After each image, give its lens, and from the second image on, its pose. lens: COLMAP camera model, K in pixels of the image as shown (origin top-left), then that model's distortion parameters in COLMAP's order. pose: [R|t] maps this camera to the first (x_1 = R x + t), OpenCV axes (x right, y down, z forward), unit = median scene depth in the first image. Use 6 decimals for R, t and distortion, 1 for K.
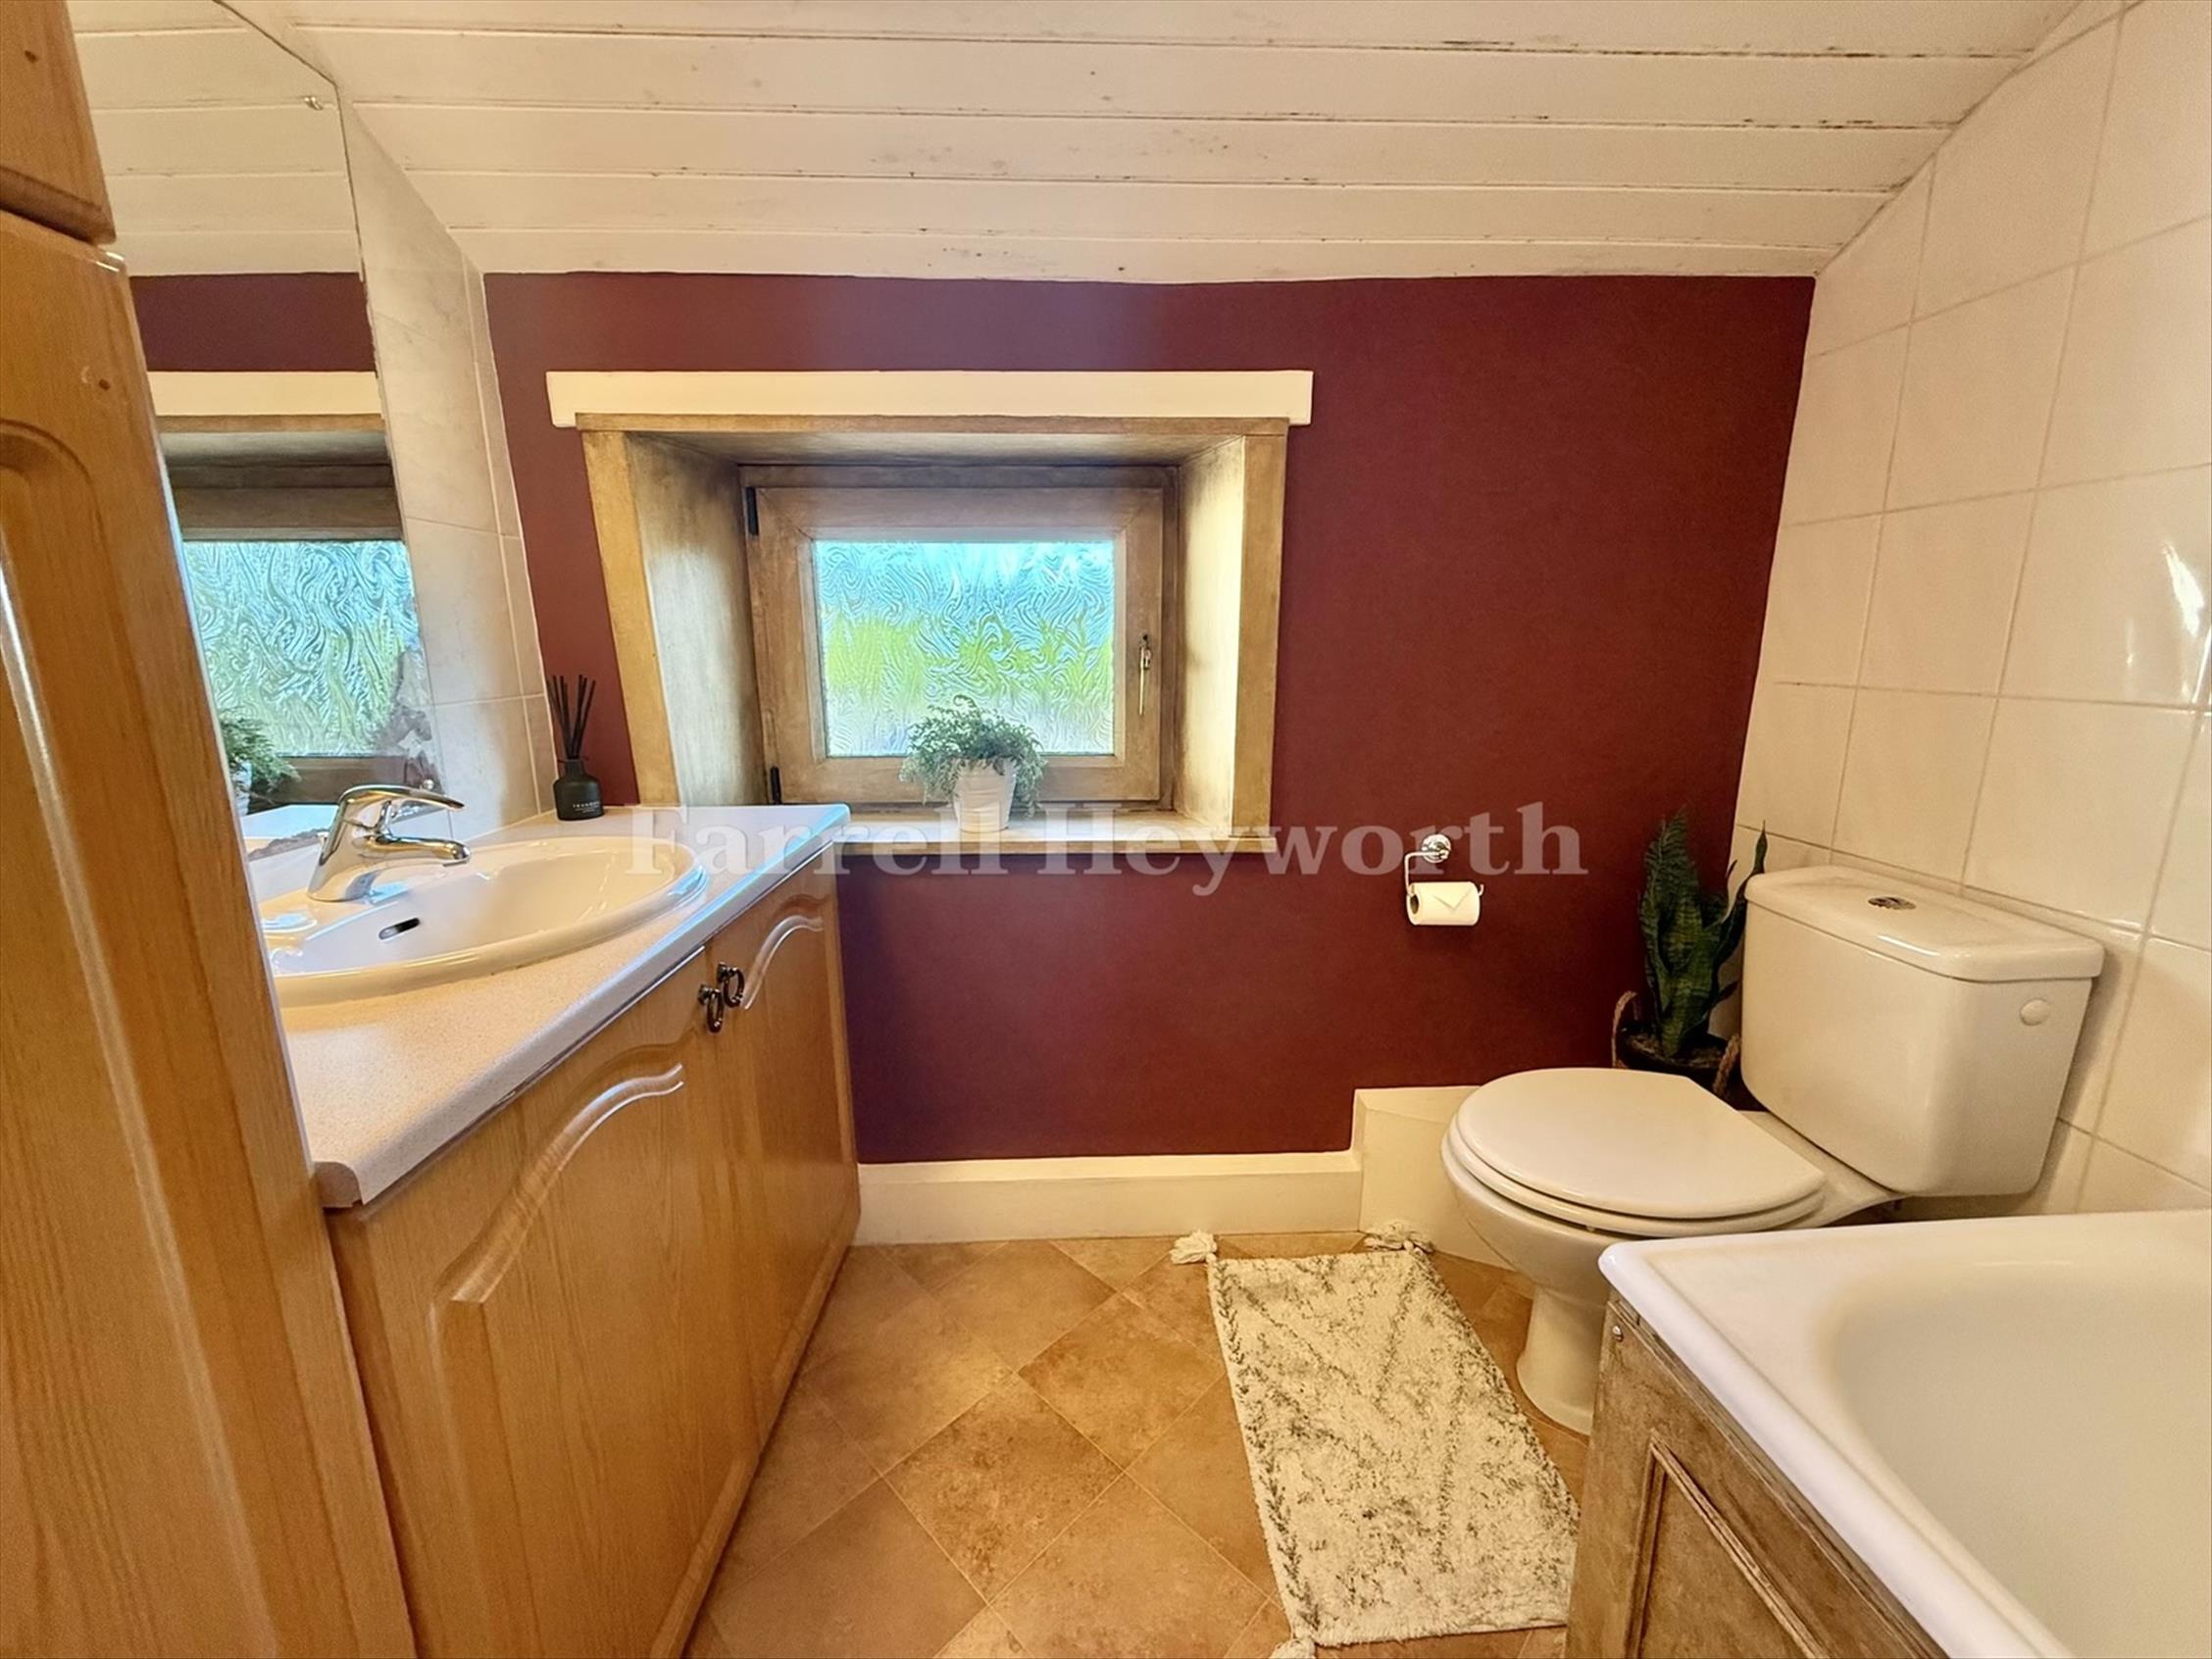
lens RADIAL K [[880.4, 0, 1102.3], [0, 880.4, 827.7], [0, 0, 1]] dist [0.000759, -0.000450]
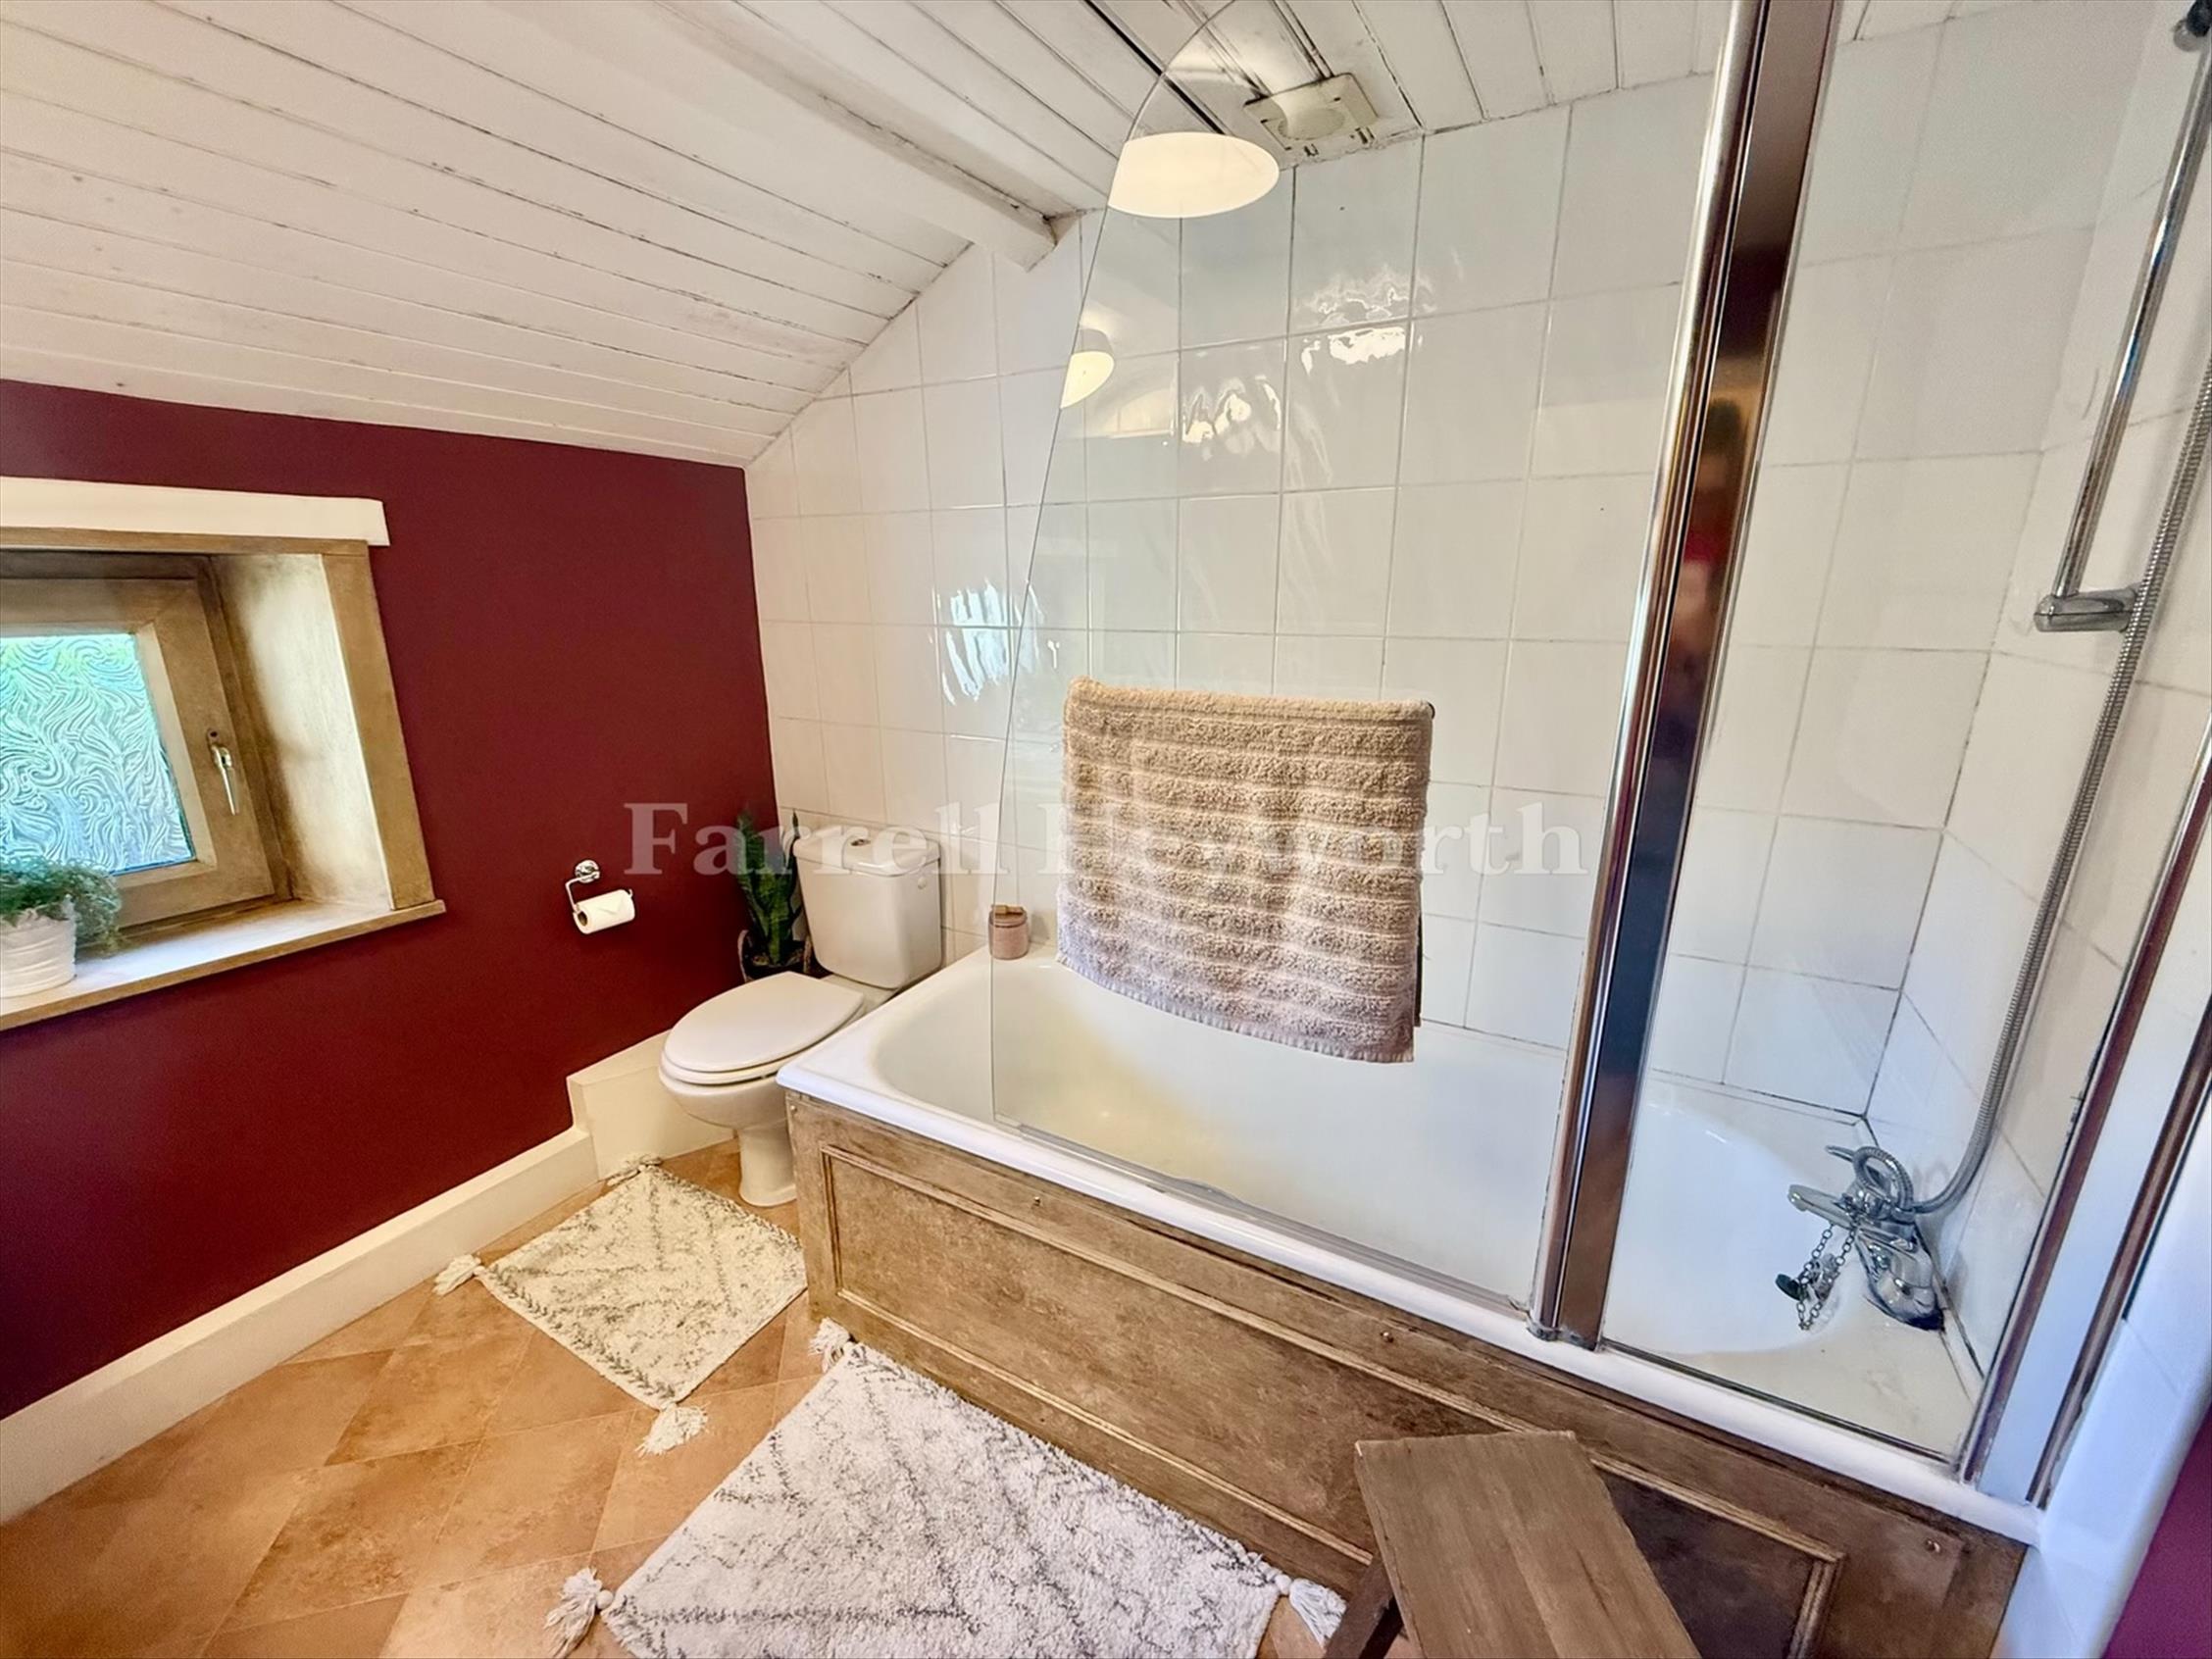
lens RADIAL K [[880.4, 0, 1098.8], [0, 880.4, 822.3], [0, 0, 1]] dist [0.000759, -0.000450]
pose [[0.539500, -0.213685, 0.814419, -0.268942], [0.176179, 0.974498, 0.138979, -0.100888], [-0.823347, 0.068505, 0.563388, -0.371348]]
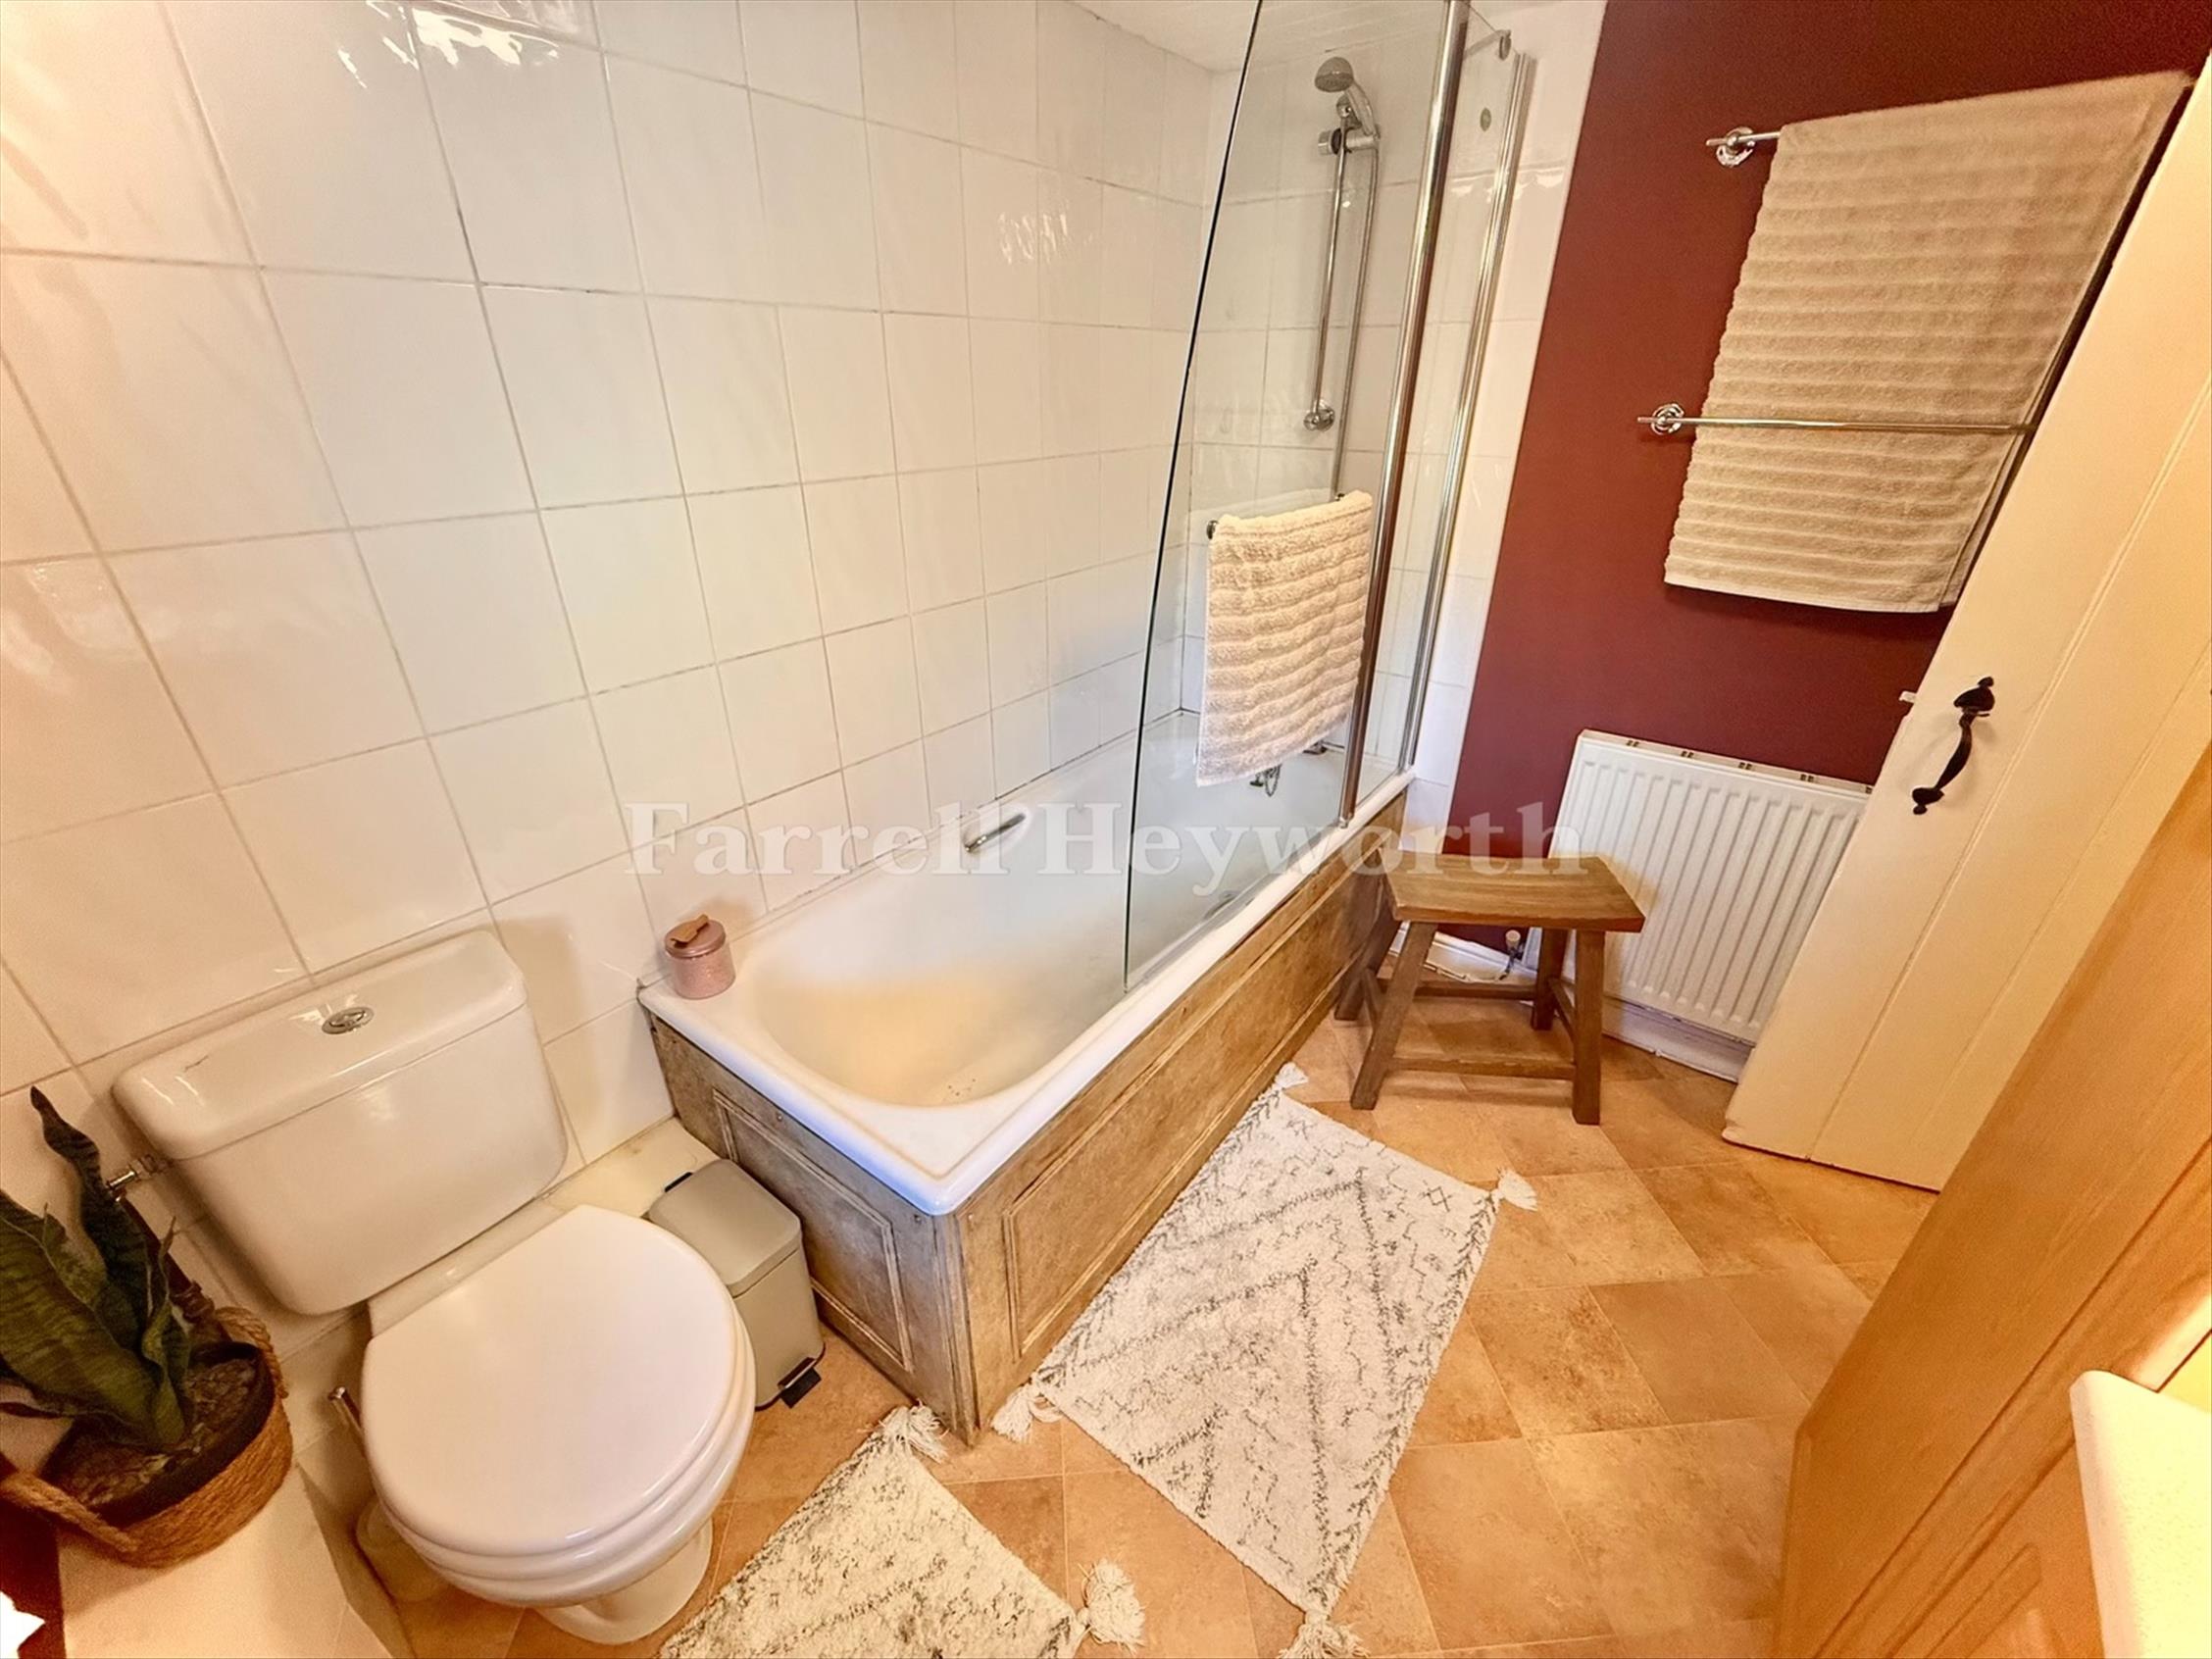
lens RADIAL K [[880.4, 0, 1097.0], [0, 880.4, 836.7], [0, 0, 1]] dist [0.000759, -0.000450]
pose [[-0.760188, -0.283777, 0.584452, -0.108875], [0.147737, 0.800501, 0.580837, -0.367255], [-0.632683, 0.527891, -0.566607, 0.740182]]
